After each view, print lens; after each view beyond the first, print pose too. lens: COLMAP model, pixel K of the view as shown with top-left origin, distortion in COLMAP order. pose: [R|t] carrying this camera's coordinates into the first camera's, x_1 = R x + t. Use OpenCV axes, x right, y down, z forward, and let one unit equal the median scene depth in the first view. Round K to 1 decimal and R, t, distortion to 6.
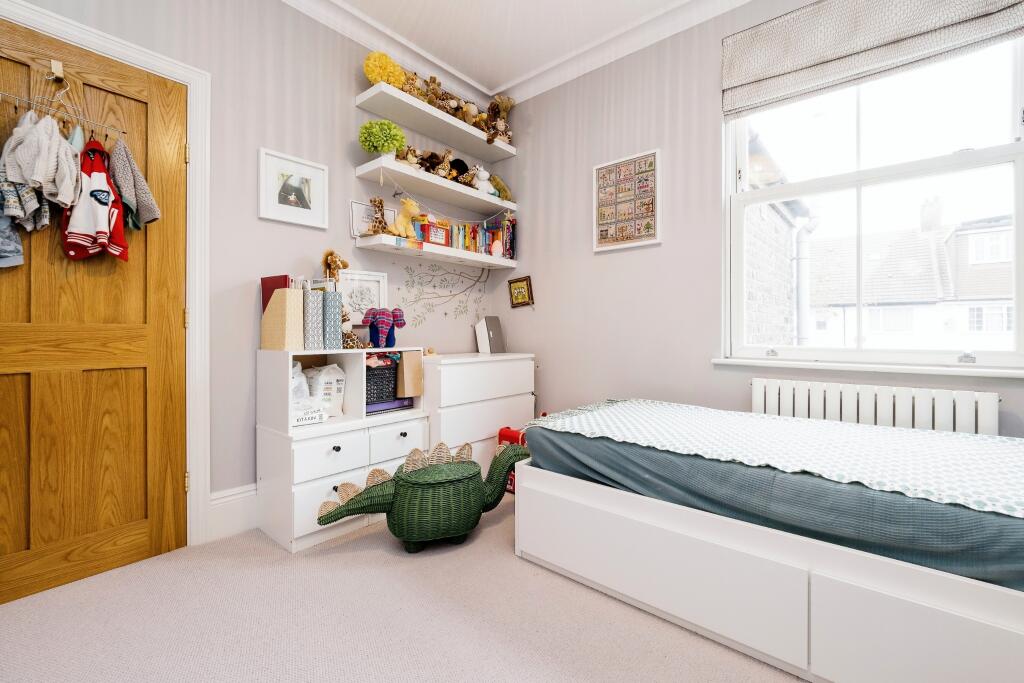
lens RADIAL K [[439.4, 0, 521.9], [0, 439.4, 326.1], [0, 0, 1]] dist [0.000215, -0.002507]
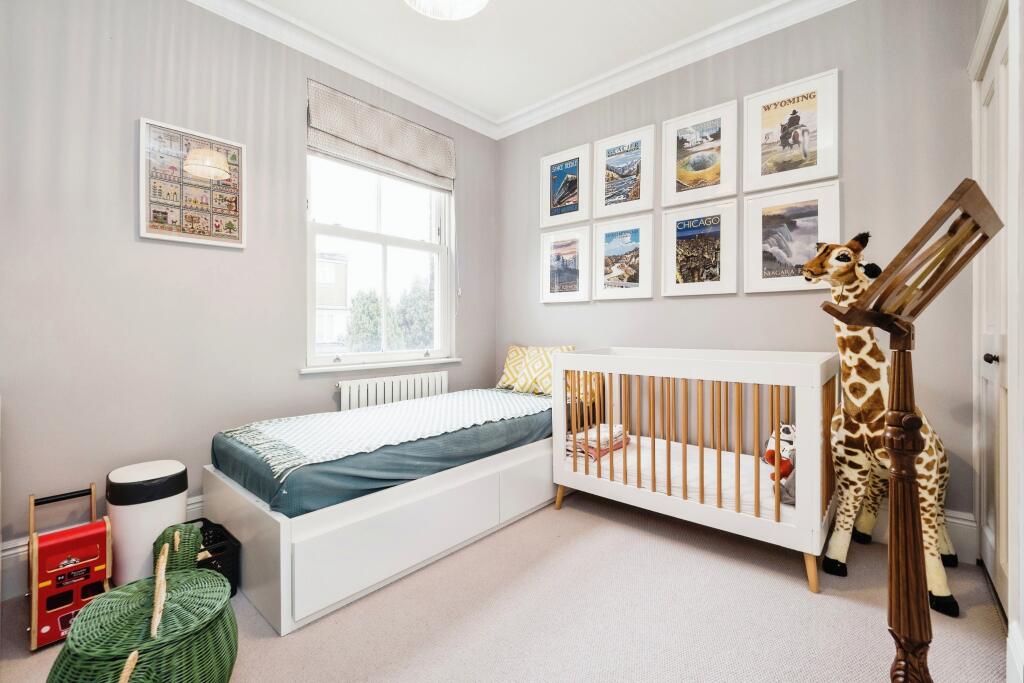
lens RADIAL K [[439.4, 0, 514.2], [0, 439.4, 327.2], [0, 0, 1]] dist [0.000215, -0.002507]
pose [[0.023038, 0.002416, 0.999732, -0.633165], [-0.008546, 0.999961, -0.002220, -0.031785], [-0.999698, -0.008492, 0.023058, 0.452473]]
